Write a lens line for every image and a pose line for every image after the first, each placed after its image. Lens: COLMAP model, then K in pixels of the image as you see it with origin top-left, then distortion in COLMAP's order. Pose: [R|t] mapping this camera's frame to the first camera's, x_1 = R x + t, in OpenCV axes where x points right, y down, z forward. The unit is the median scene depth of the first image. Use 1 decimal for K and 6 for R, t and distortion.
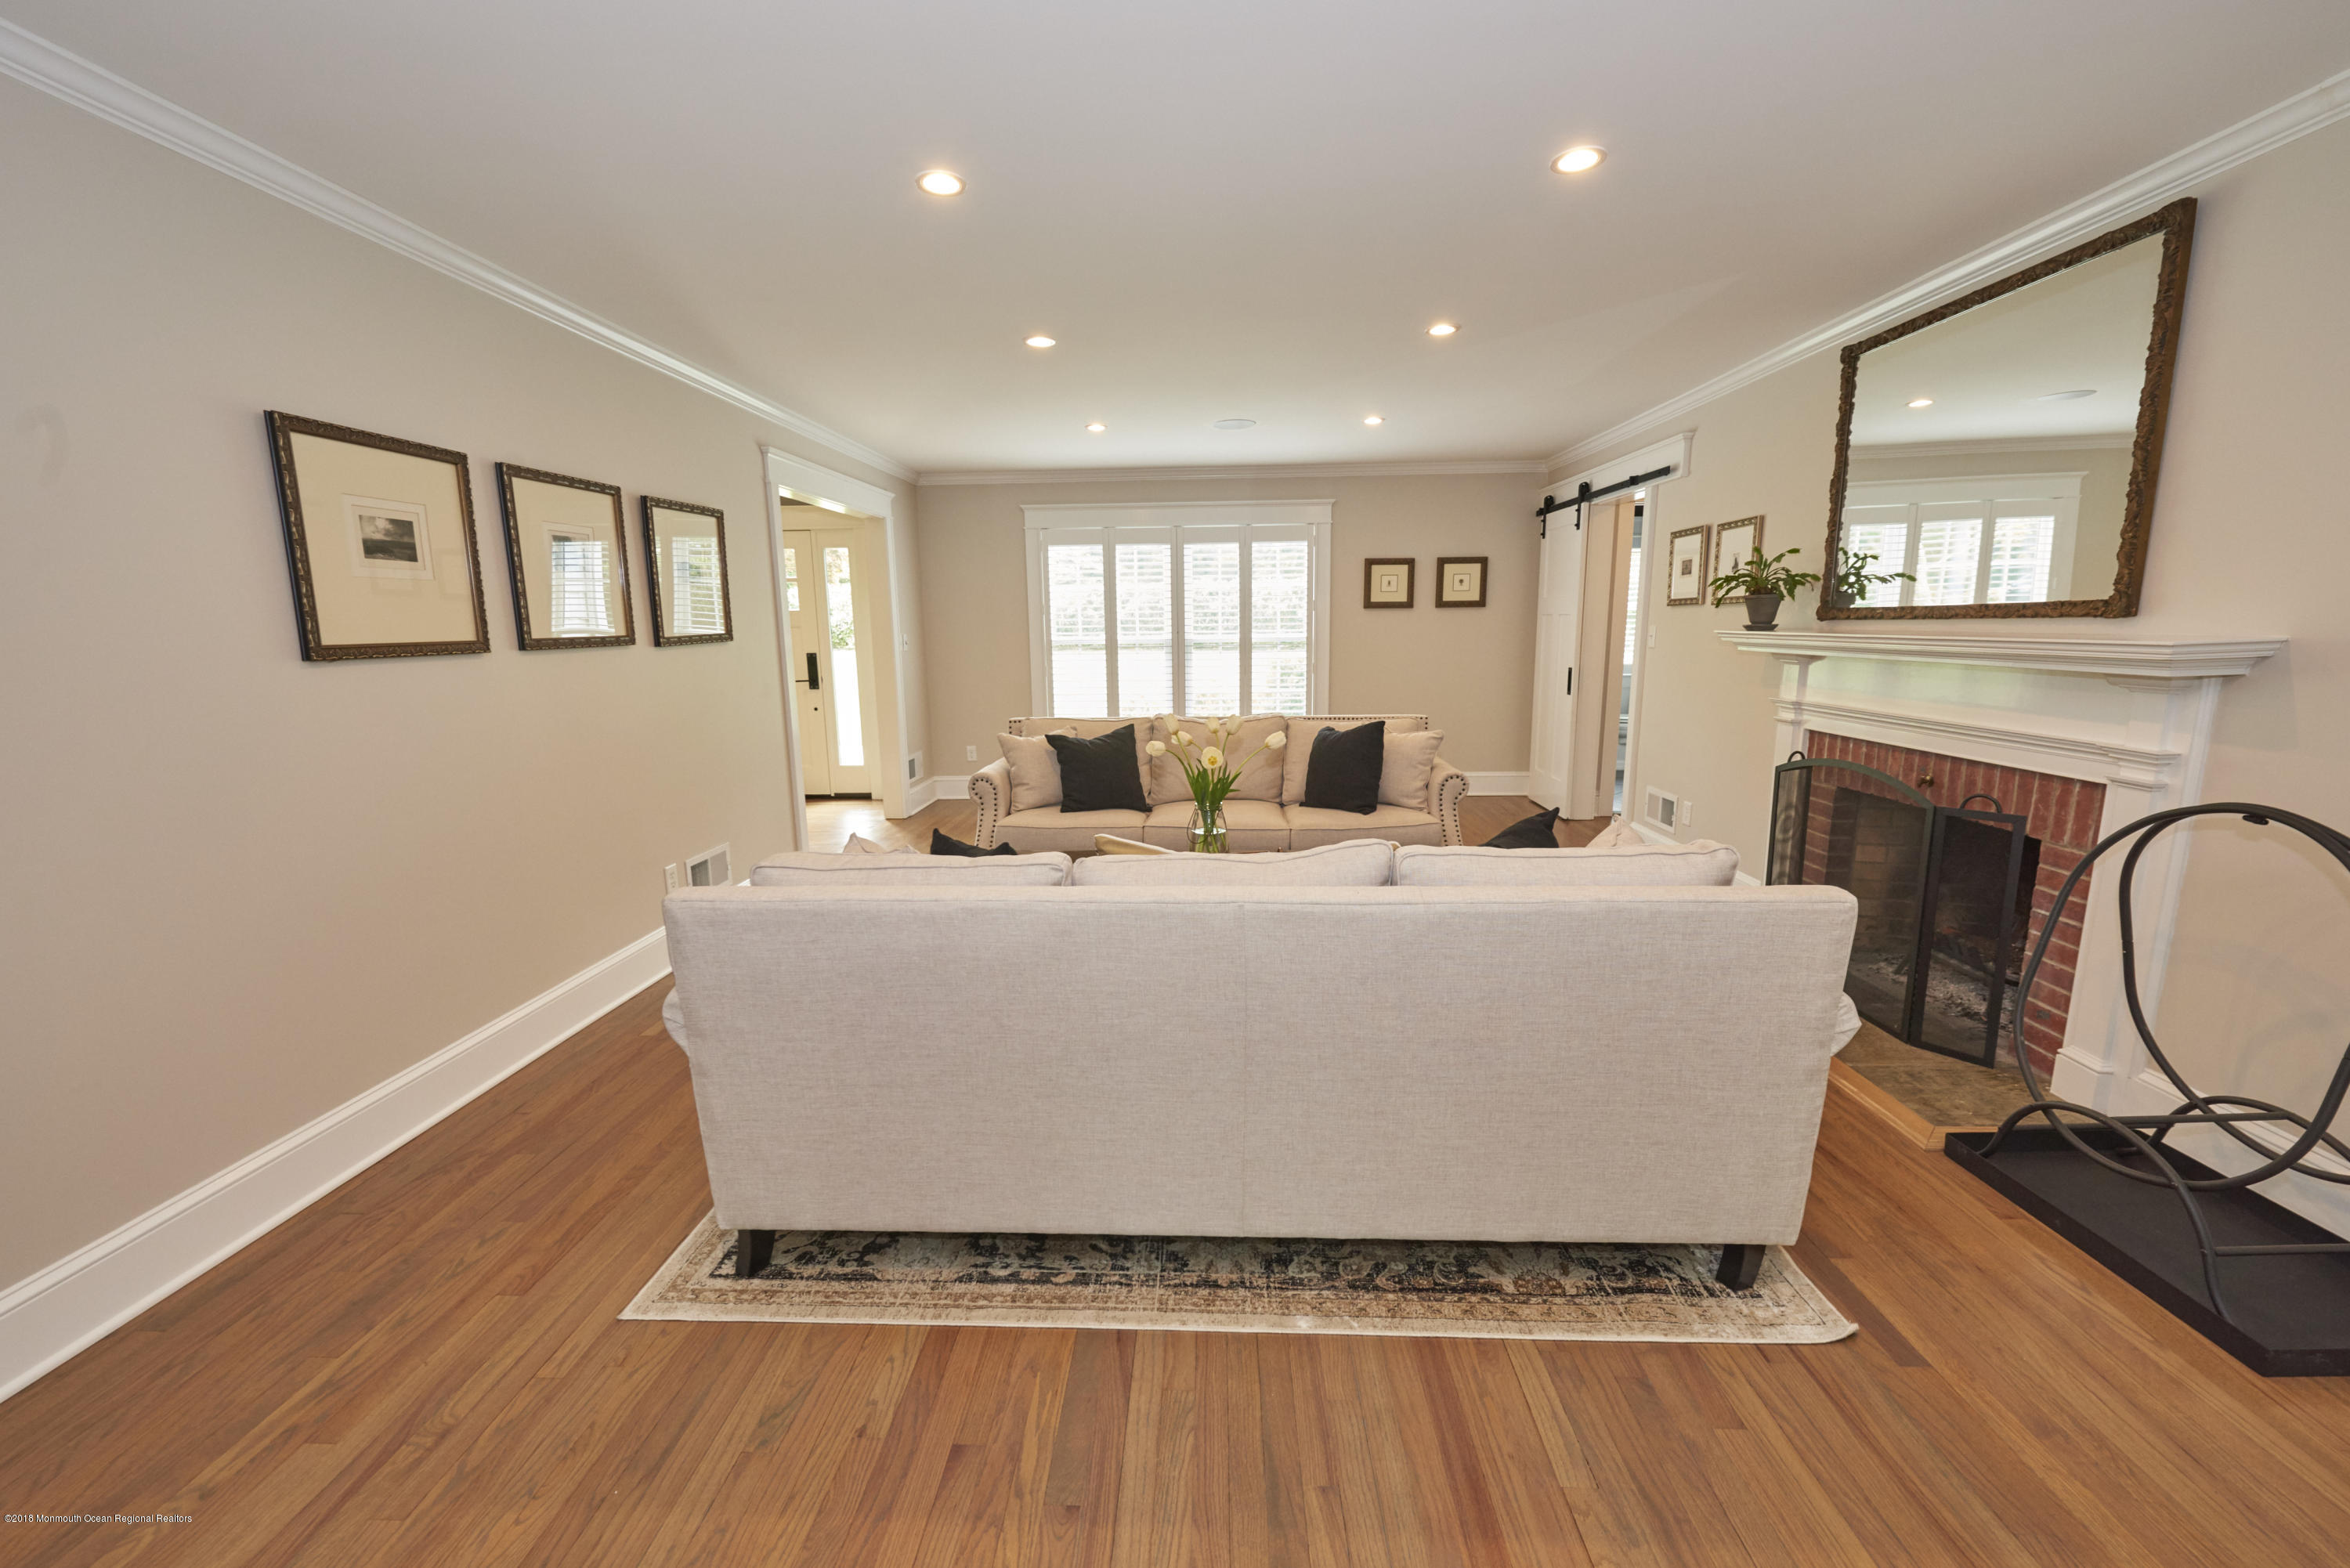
lens RADIAL K [[937.0, 0, 1172.1], [0, 937.0, 787.2], [0, 0, 1]] dist [-0.002083, -0.000412]
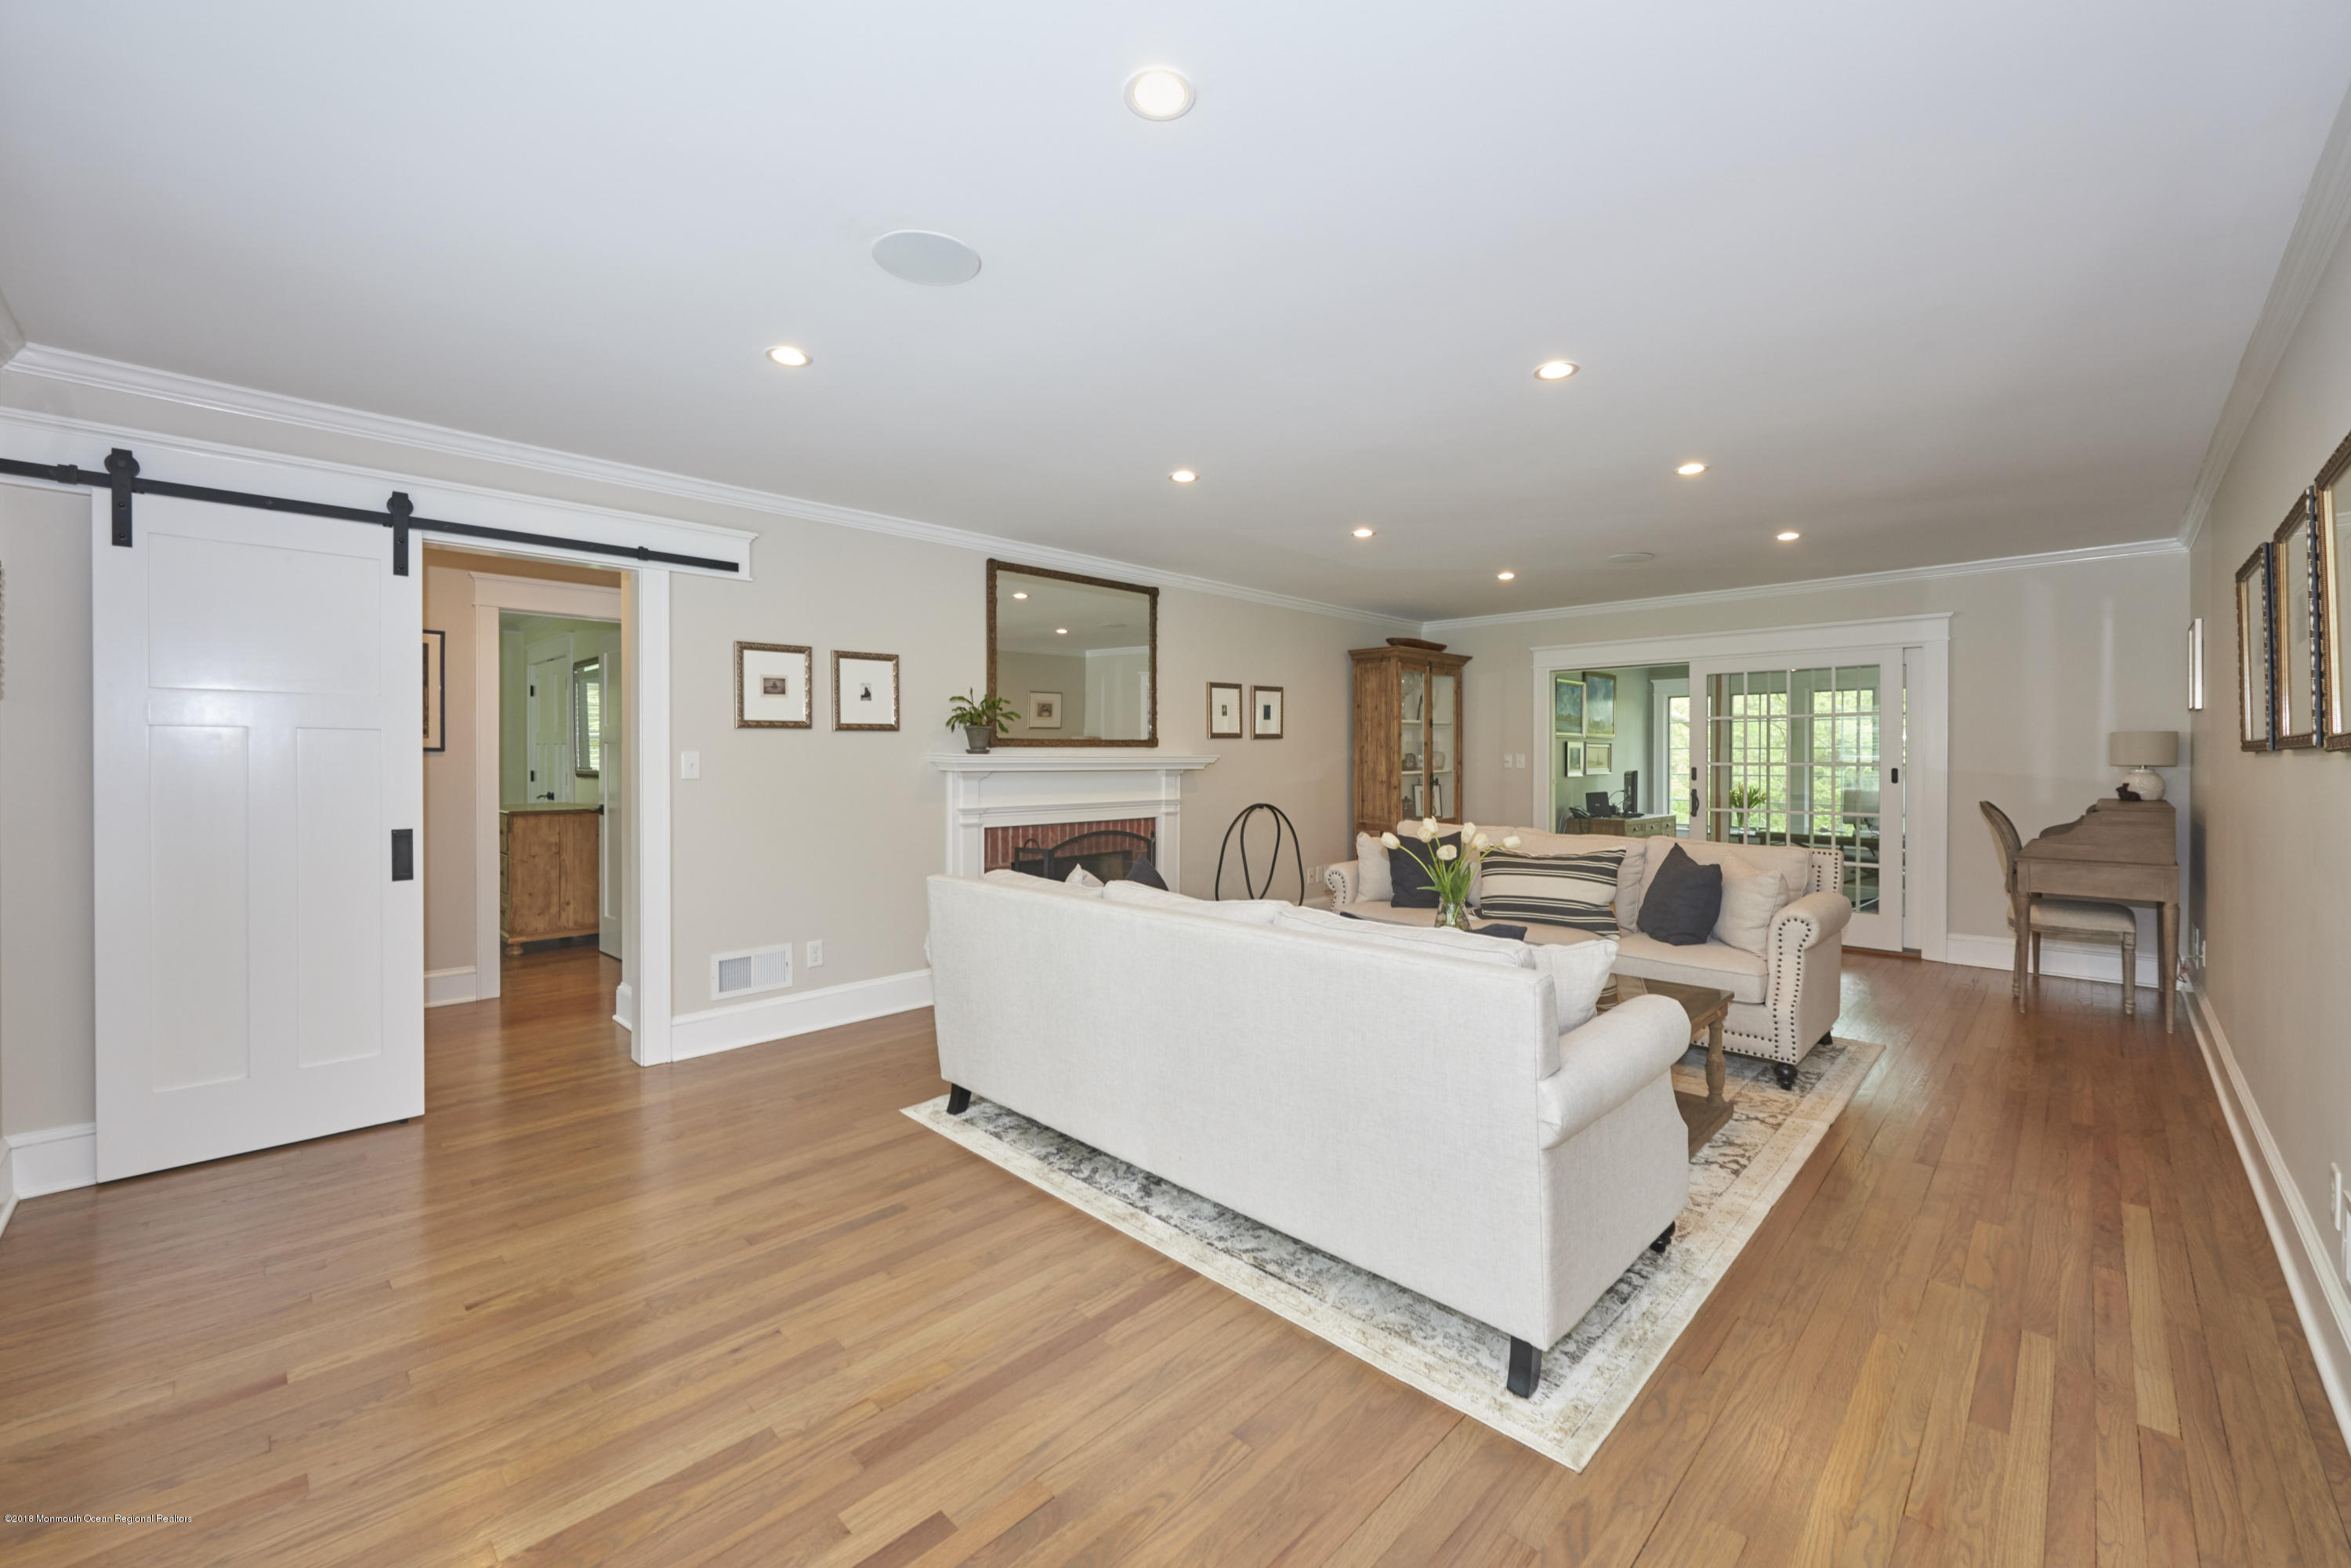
lens RADIAL K [[927.5, 0, 1178.7], [0, 927.5, 751.7], [0, 0, 1]] dist [-0.002313, -0.000111]
pose [[-0.745084, 0.016441, 0.666768, -0.330848], [0.125856, 0.985202, 0.116346, -0.234395], [-0.654989, 0.170604, -0.736128, 1.447823]]
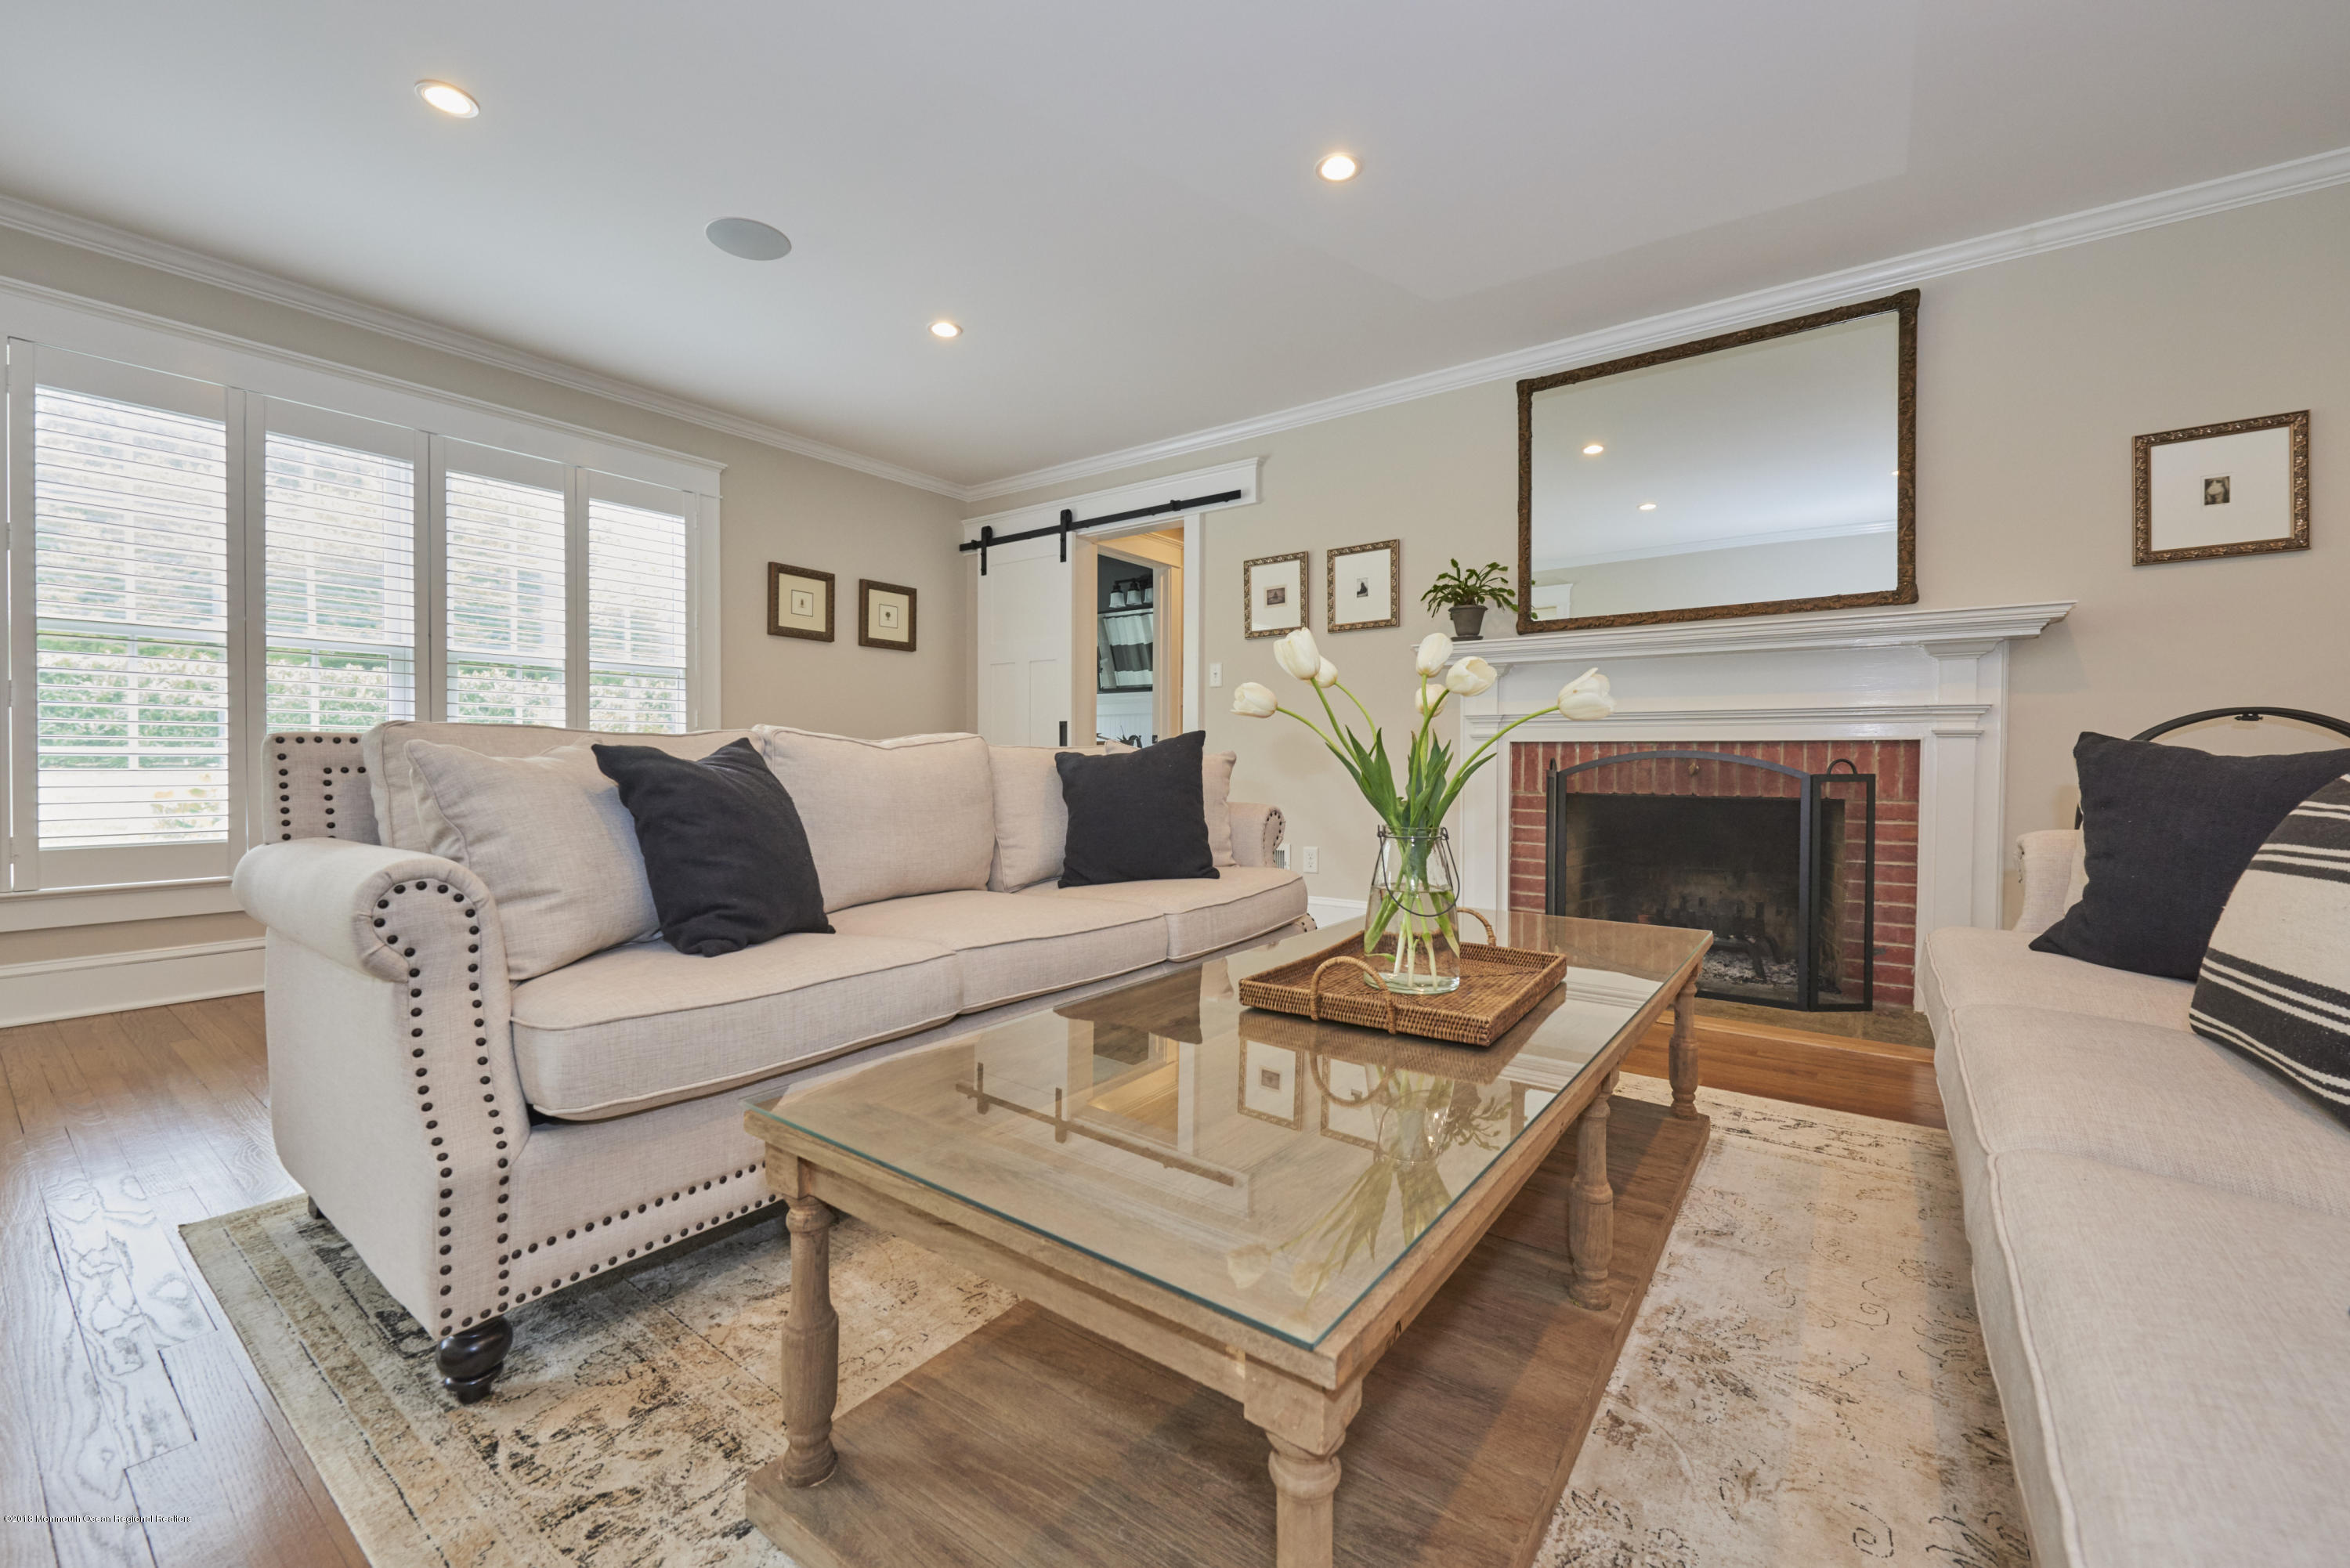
lens RADIAL K [[939.5, 0, 1175.9], [0, 939.5, 770.0], [0, 0, 1]] dist [-0.002733, -0.000200]
pose [[0.556035, 0.007106, 0.831128, -0.292460], [0.132055, 0.986506, -0.096781, 0.014234], [-0.820601, 0.163569, 0.547594, 0.613807]]
